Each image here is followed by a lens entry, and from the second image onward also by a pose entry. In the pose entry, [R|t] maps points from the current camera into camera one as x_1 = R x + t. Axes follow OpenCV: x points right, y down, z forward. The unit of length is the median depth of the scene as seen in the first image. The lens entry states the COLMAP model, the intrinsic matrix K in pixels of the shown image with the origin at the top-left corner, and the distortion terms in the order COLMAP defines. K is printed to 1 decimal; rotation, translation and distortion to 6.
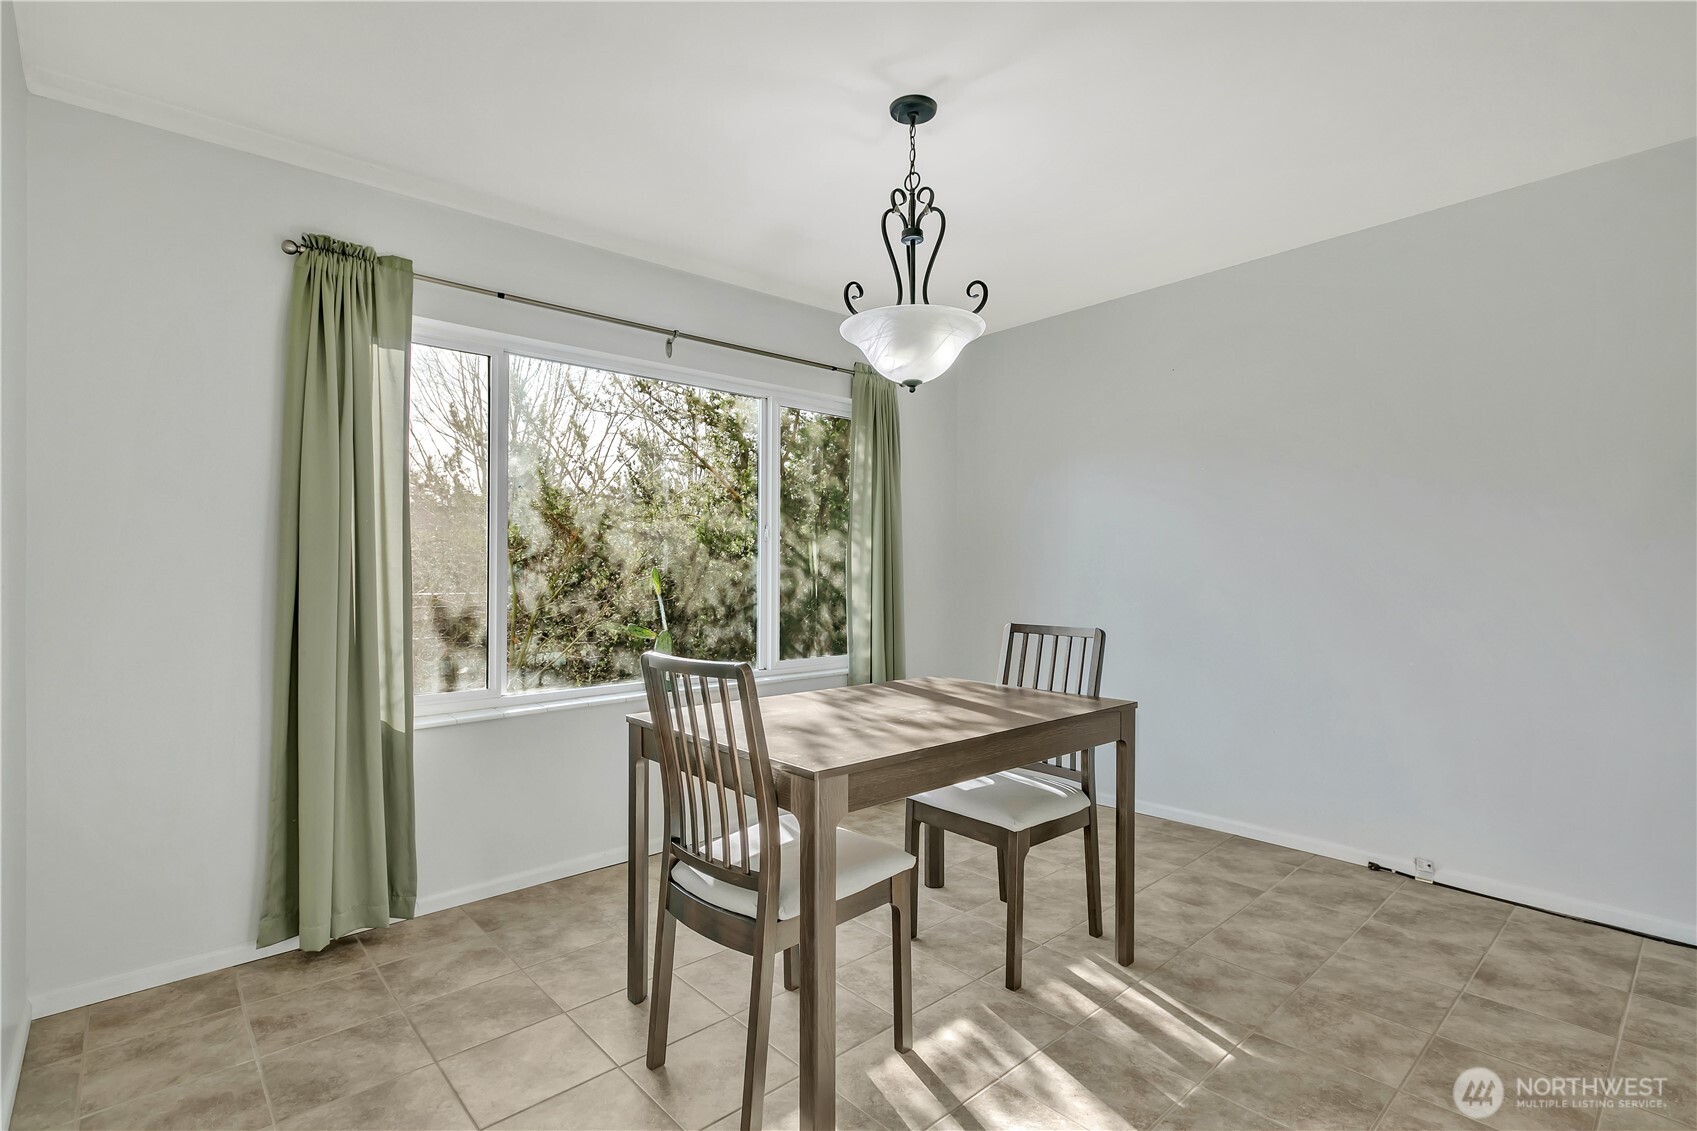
lens RADIAL K [[796.1, 0, 860.7], [0, 796.1, 568.7], [0, 0, 1]] dist [-0.033126, -0.000146]
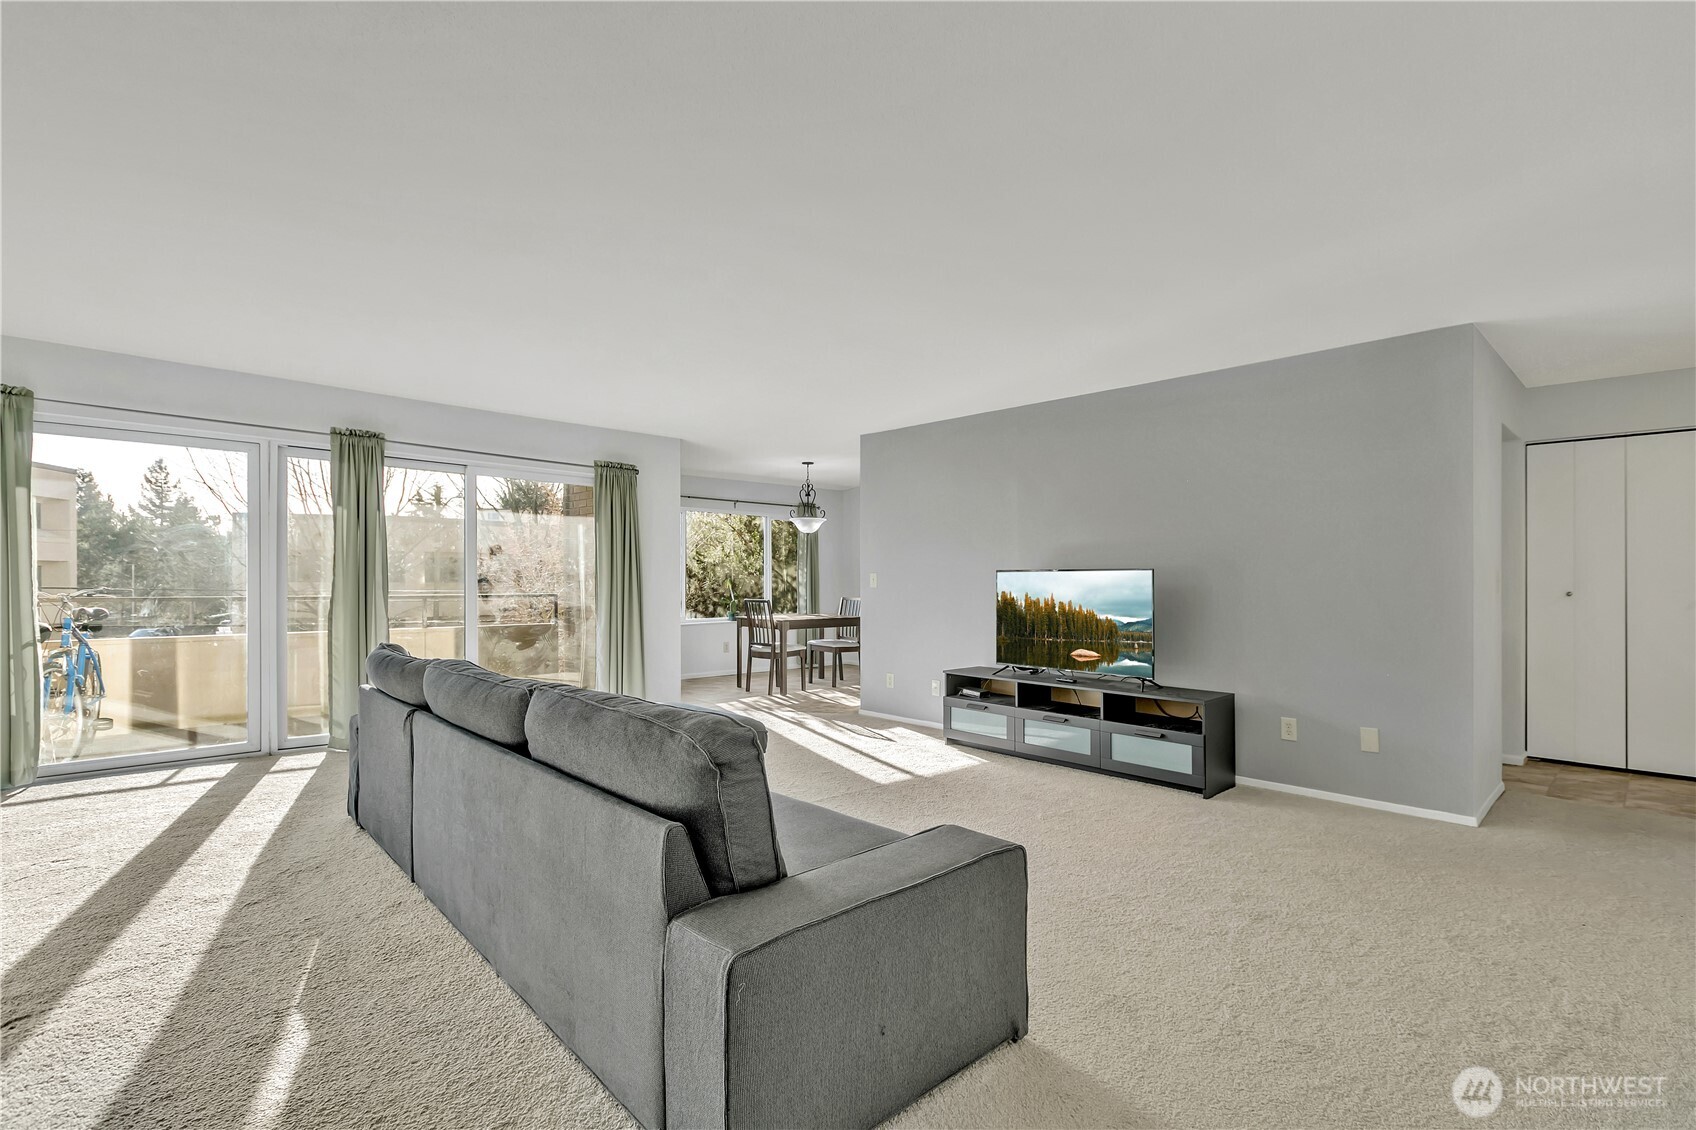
lens RADIAL K [[822.6, 0, 860.2], [0, 822.6, 576.5], [0, 0, 1]] dist [0.007733, -0.003337]
pose [[0.999762, 0.002138, 0.021689, 0.136190], [-0.002290, 0.999973, 0.006988, -0.030093], [-0.021673, -0.007036, 0.999740, -1.784433]]
